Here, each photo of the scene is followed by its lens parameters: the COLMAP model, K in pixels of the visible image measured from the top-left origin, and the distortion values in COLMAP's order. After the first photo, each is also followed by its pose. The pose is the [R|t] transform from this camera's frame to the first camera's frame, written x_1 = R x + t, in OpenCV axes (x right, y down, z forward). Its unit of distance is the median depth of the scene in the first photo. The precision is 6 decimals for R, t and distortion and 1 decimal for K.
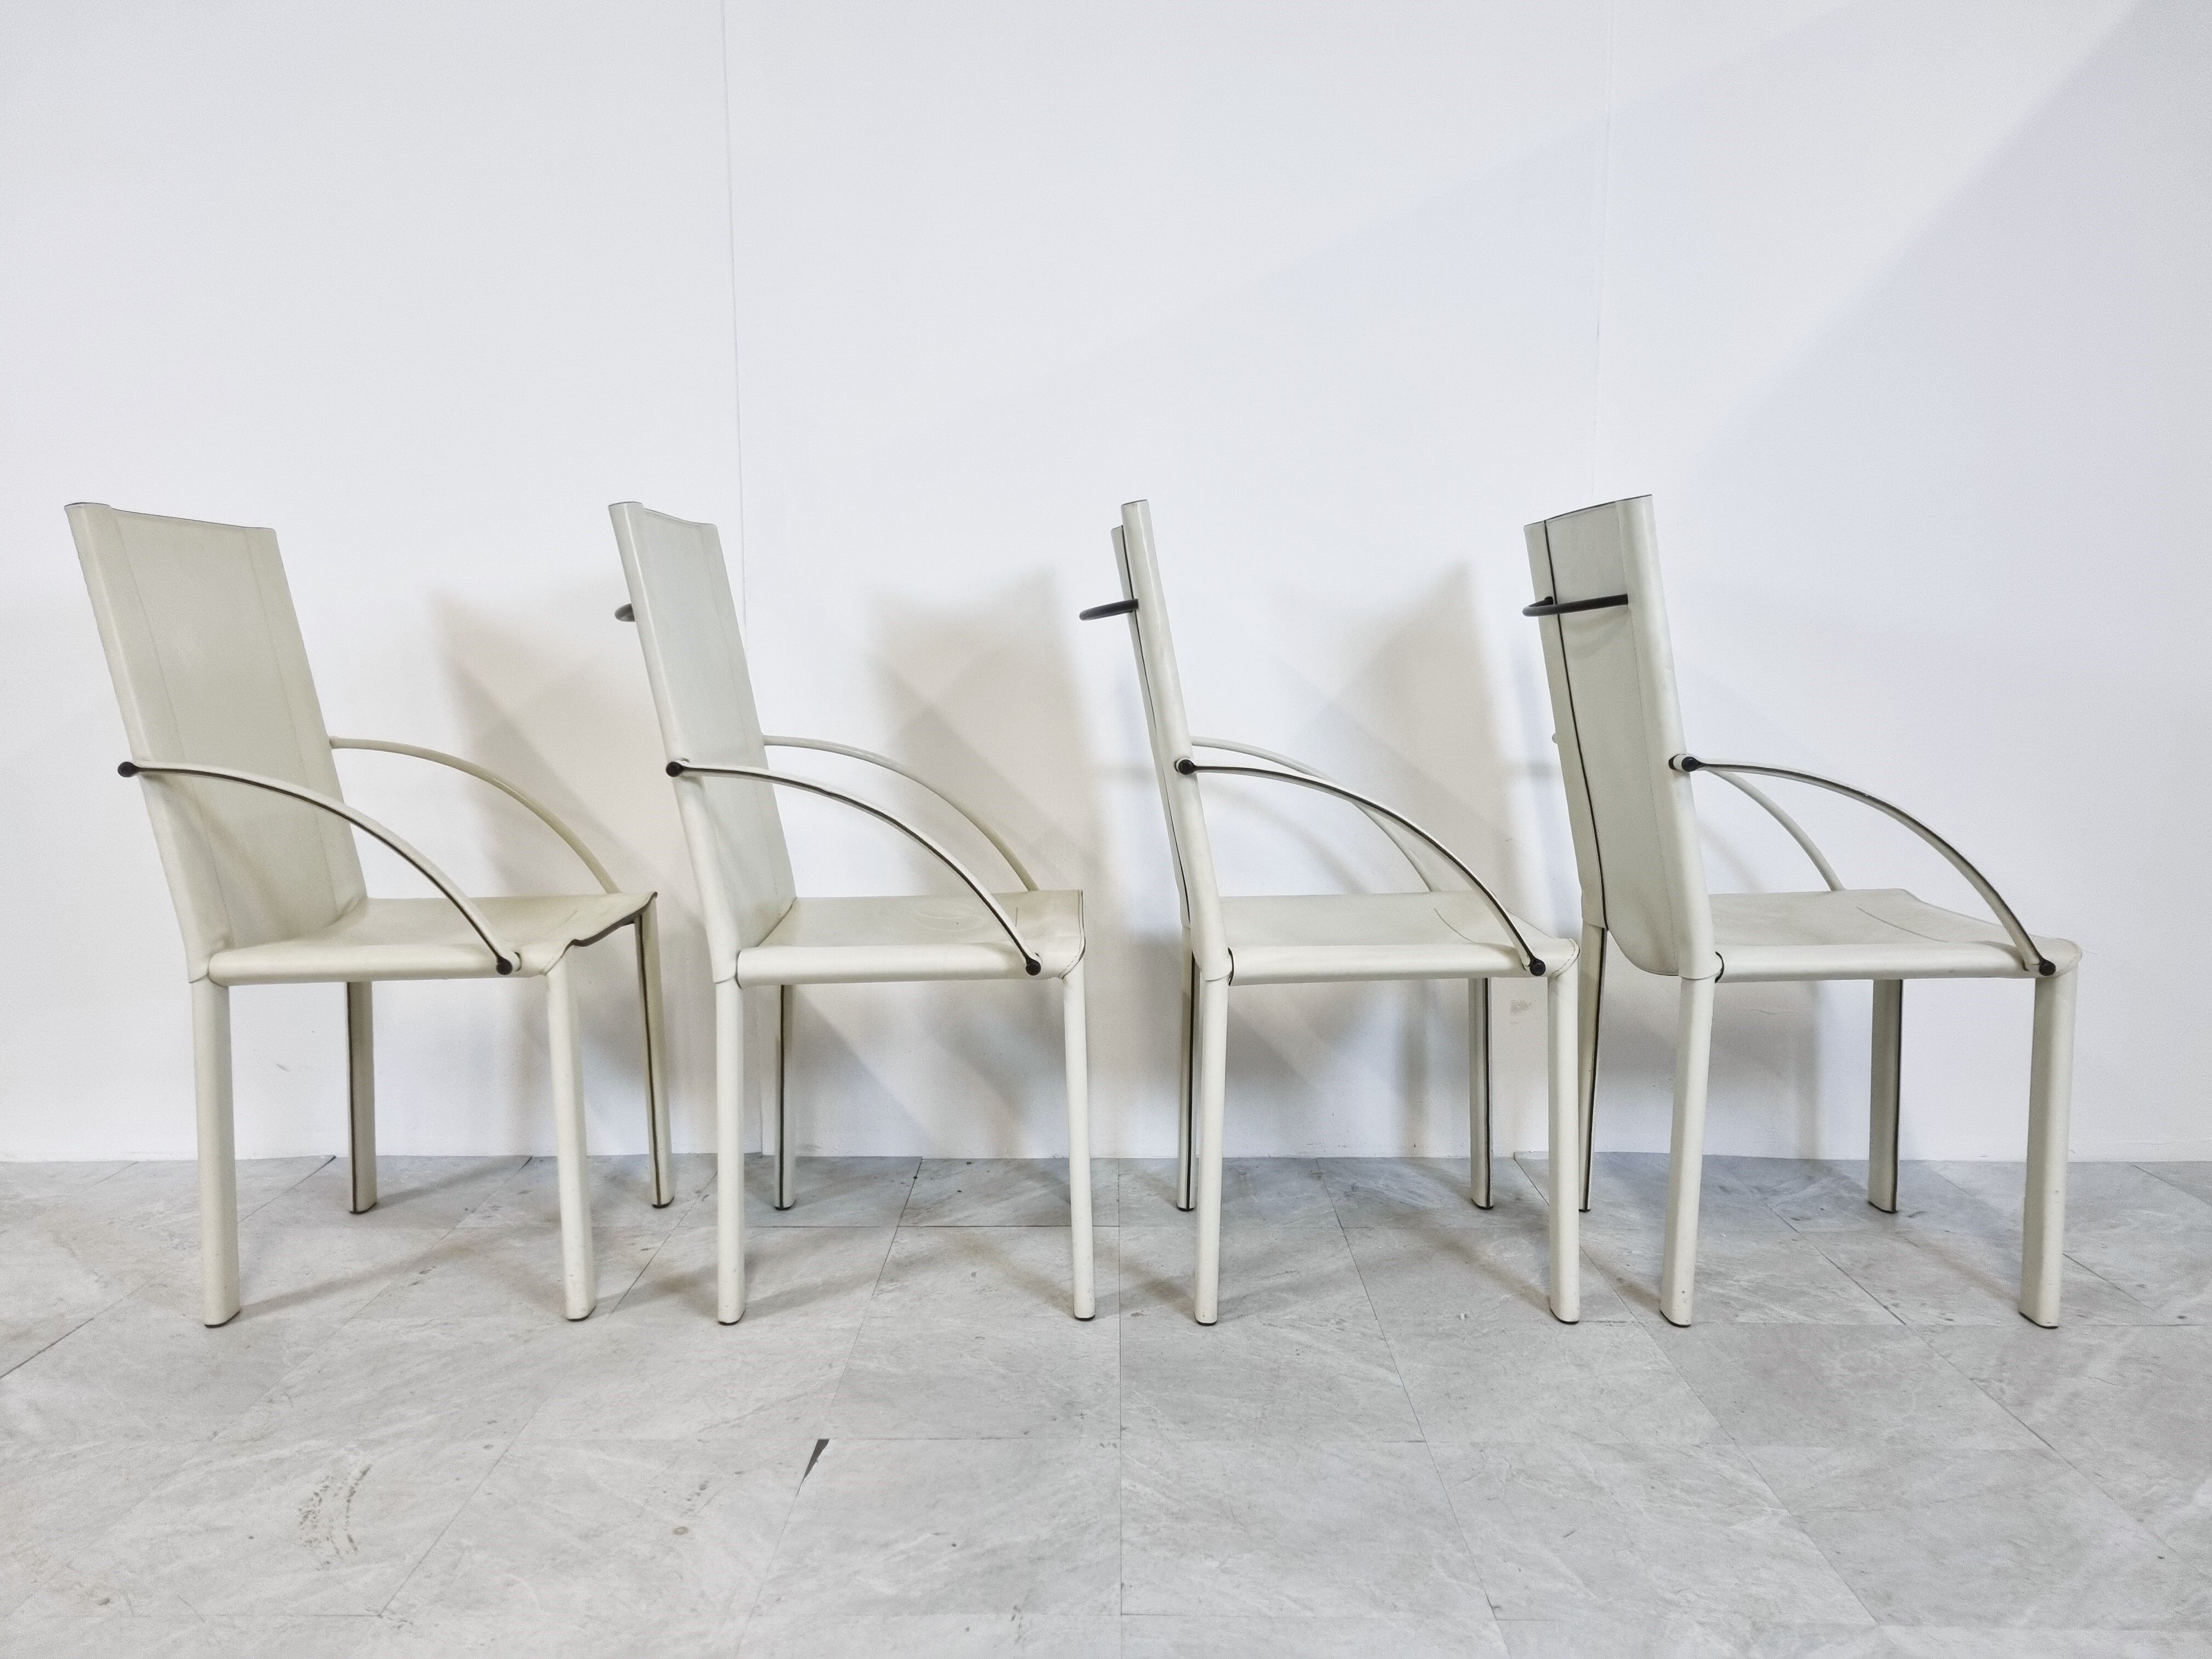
lens RADIAL K [[1663.3, 0, 1096.0], [0, 1663.3, 817.3], [0, 0, 1]] dist [0.074889, -0.049655]
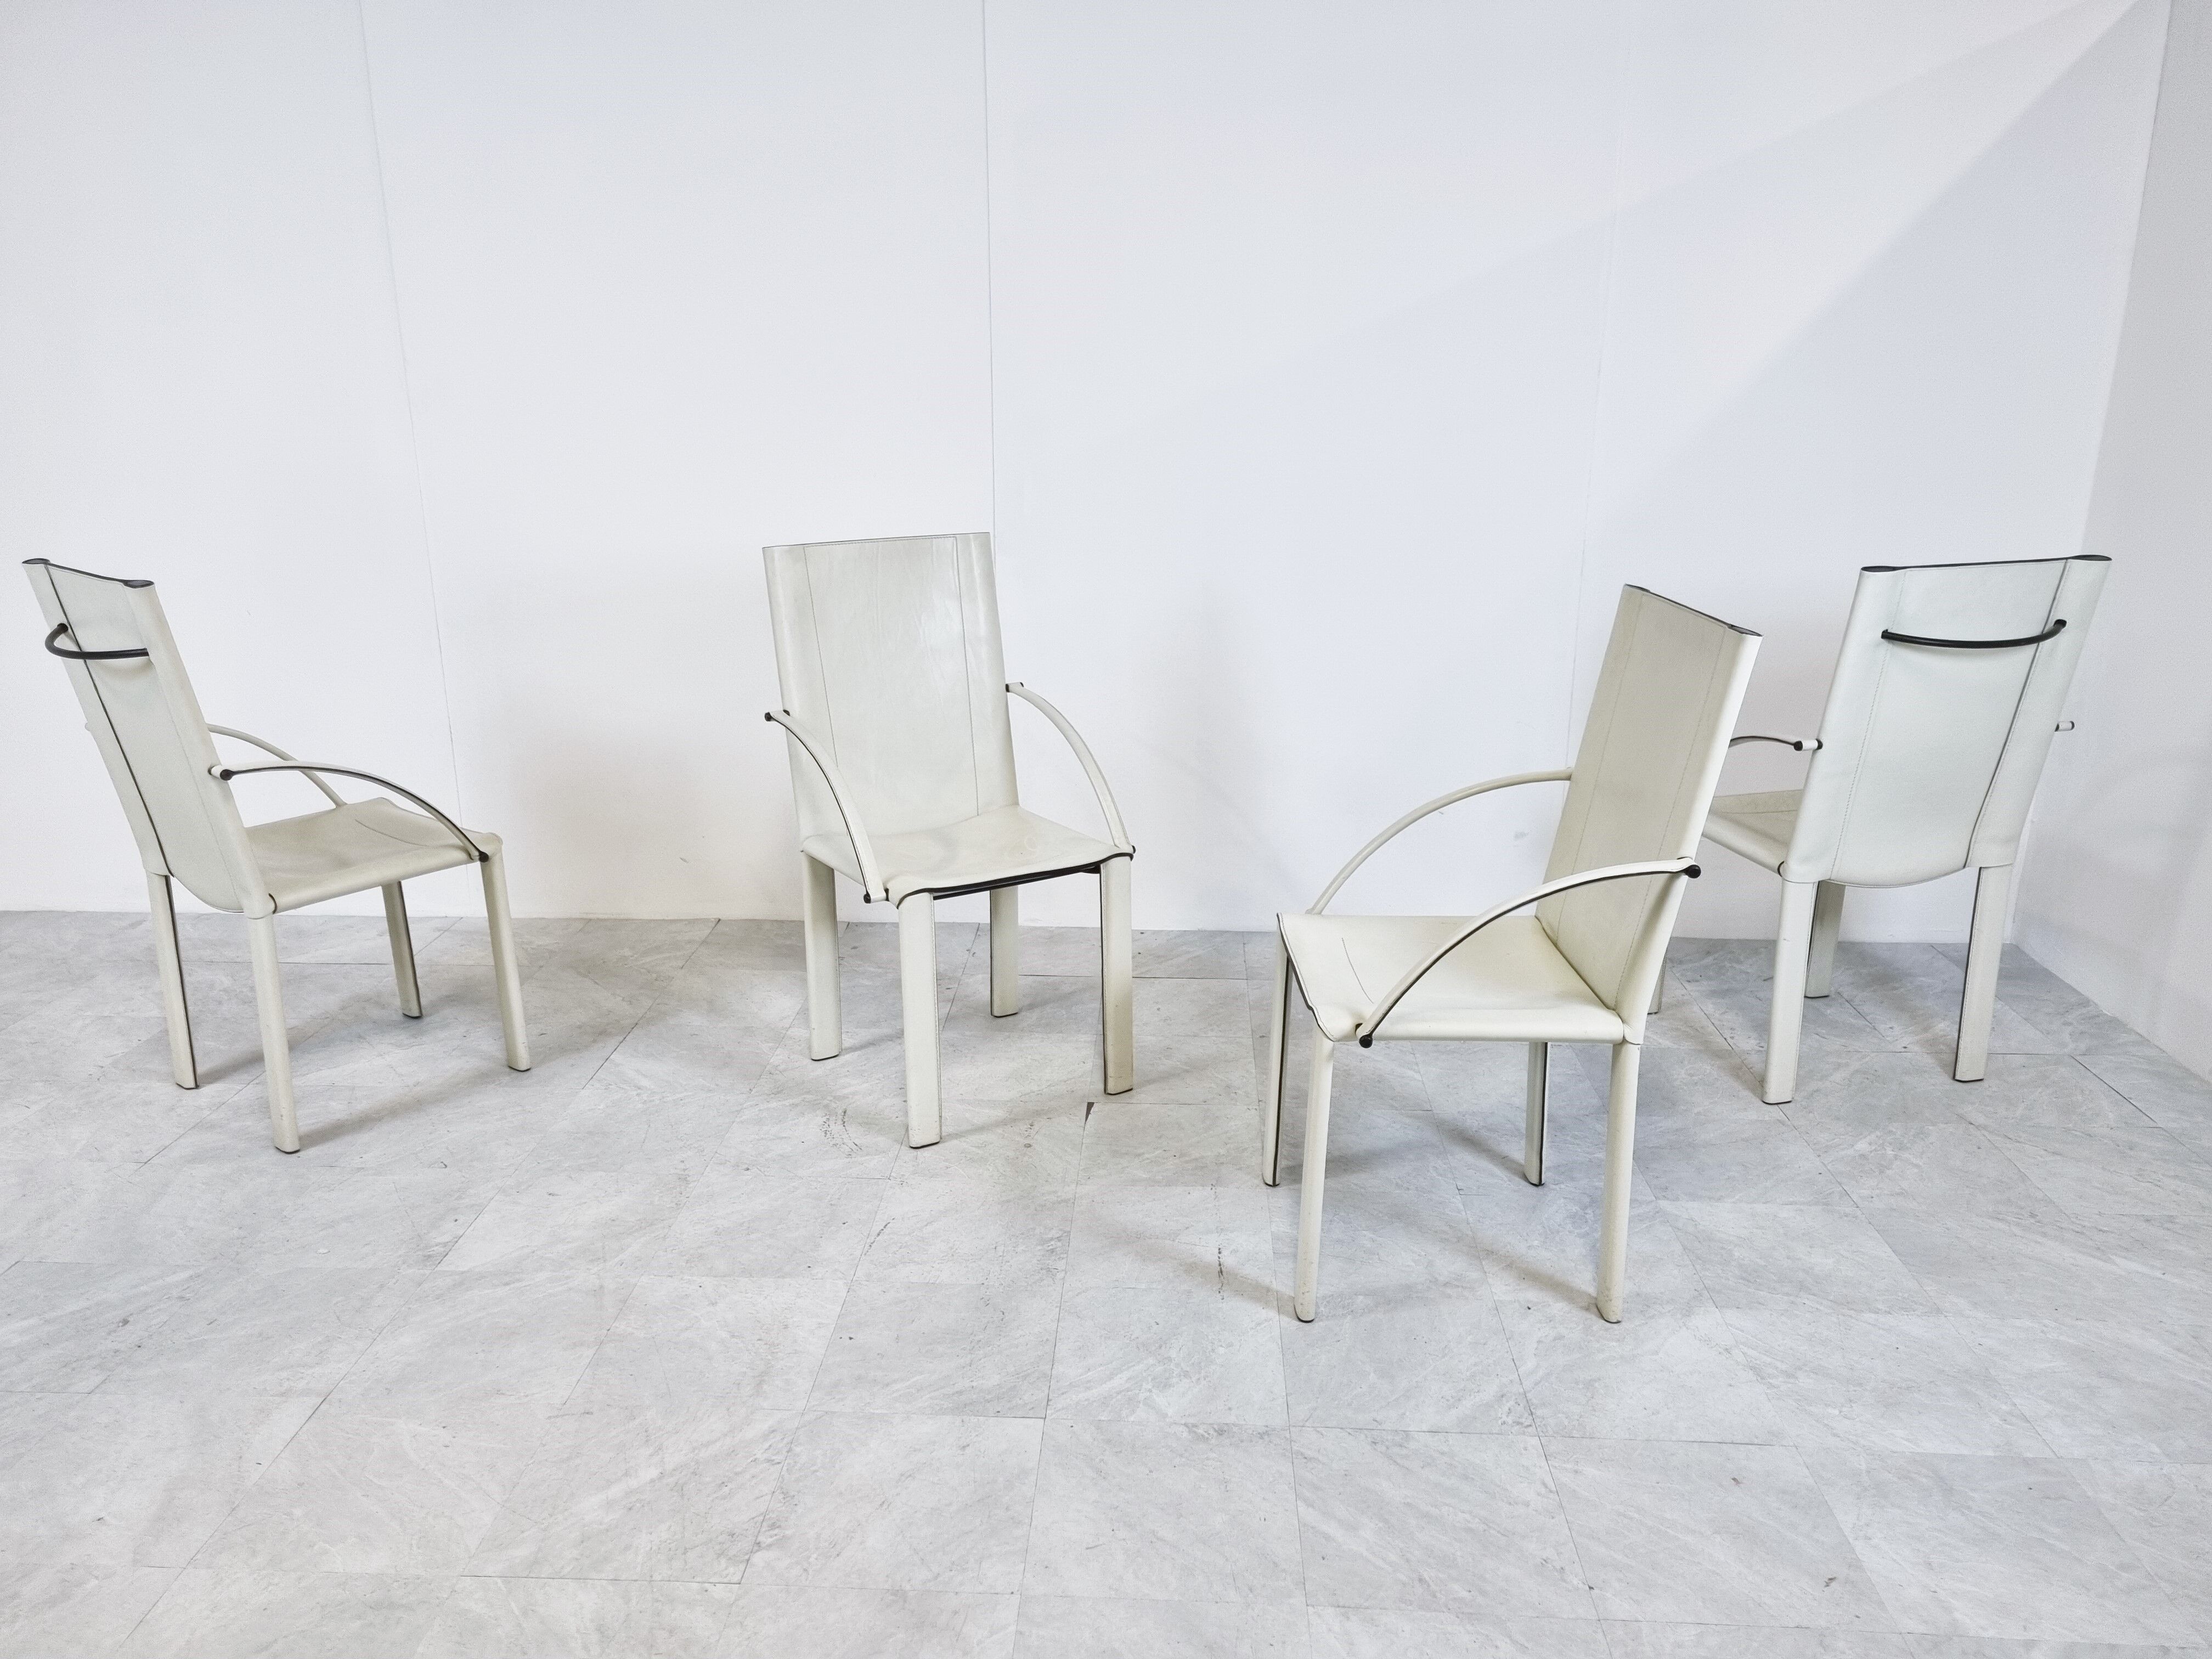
lens RADIAL K [[1663.3, 0, 1111.3], [0, 1663.3, 842.1], [0, 0, 1]] dist [0.074889, -0.049655]
pose [[0.999480, 0.015106, -0.028494, -0.096975], [-0.009463, 0.981997, 0.188660, -0.238281], [0.030831, -0.188292, 0.981629, -0.692860]]
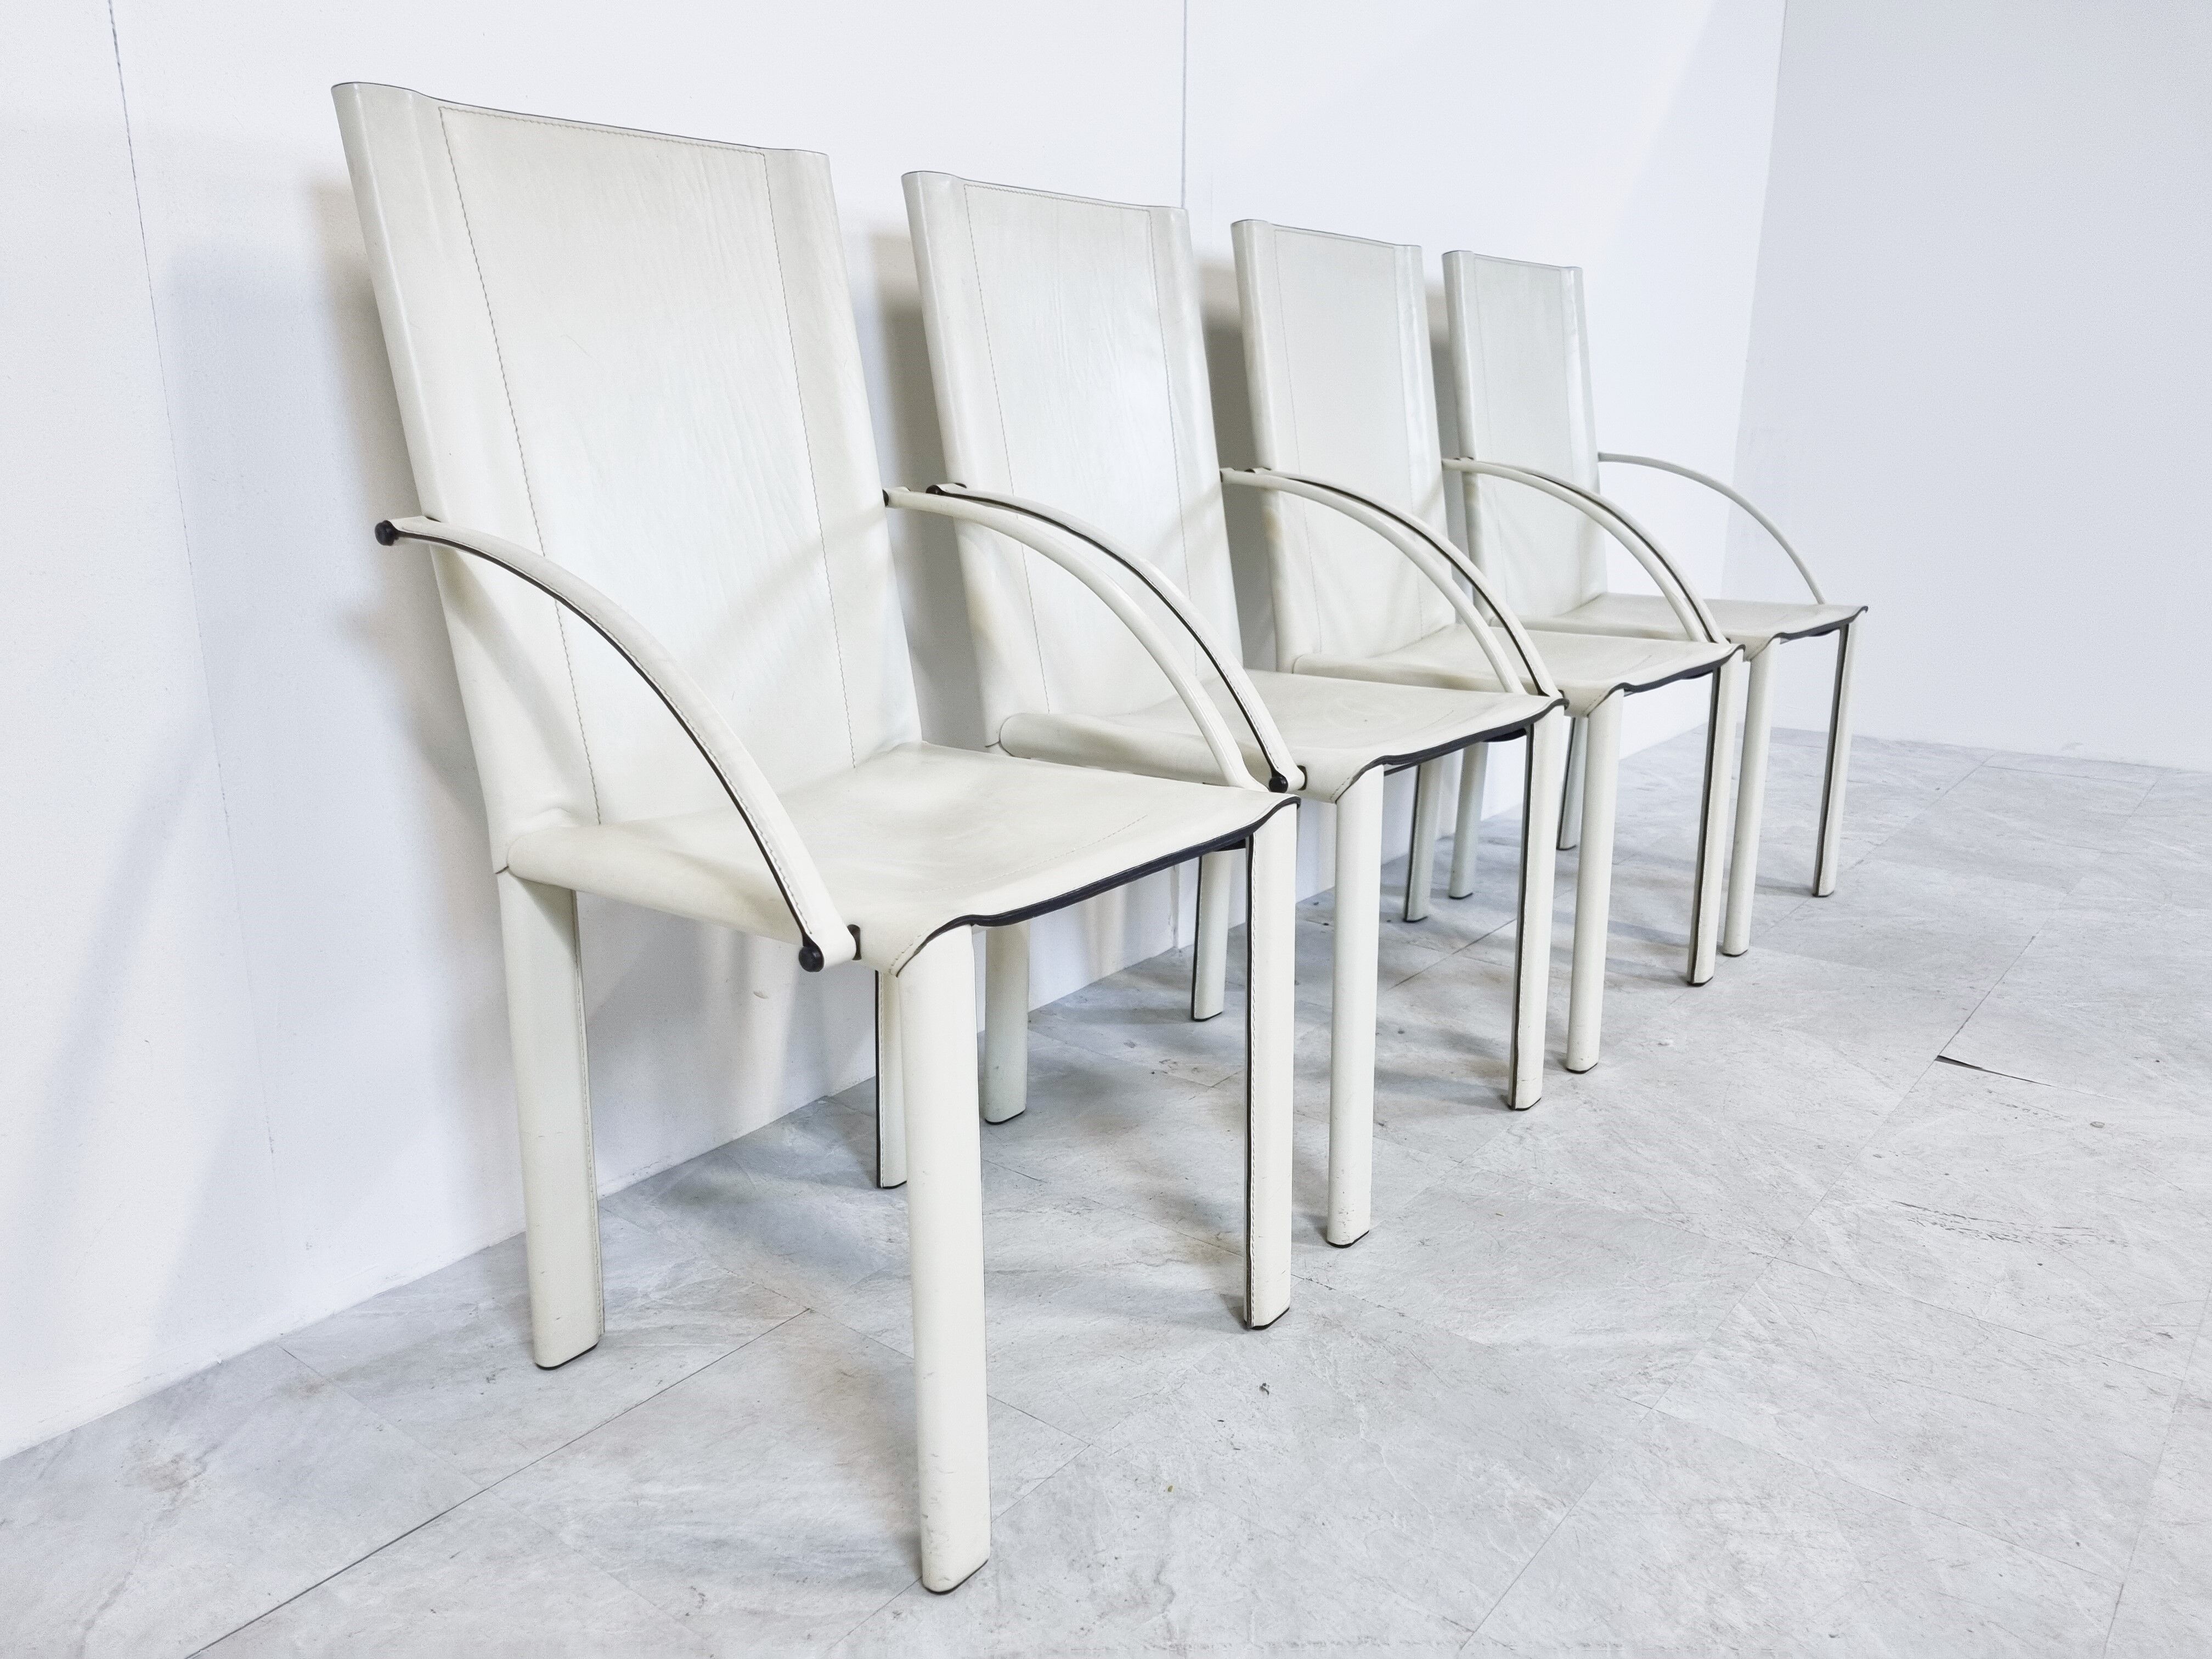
lens RADIAL K [[1663.3, 0, 1099.4], [0, 1663.3, 839.5], [0, 0, 1]] dist [0.074889, -0.049655]
pose [[0.599024, -0.196295, 0.776298, -1.432735], [0.070196, 0.978627, 0.193290, -0.049837], [-0.797648, -0.061292, 0.600000, 0.788452]]
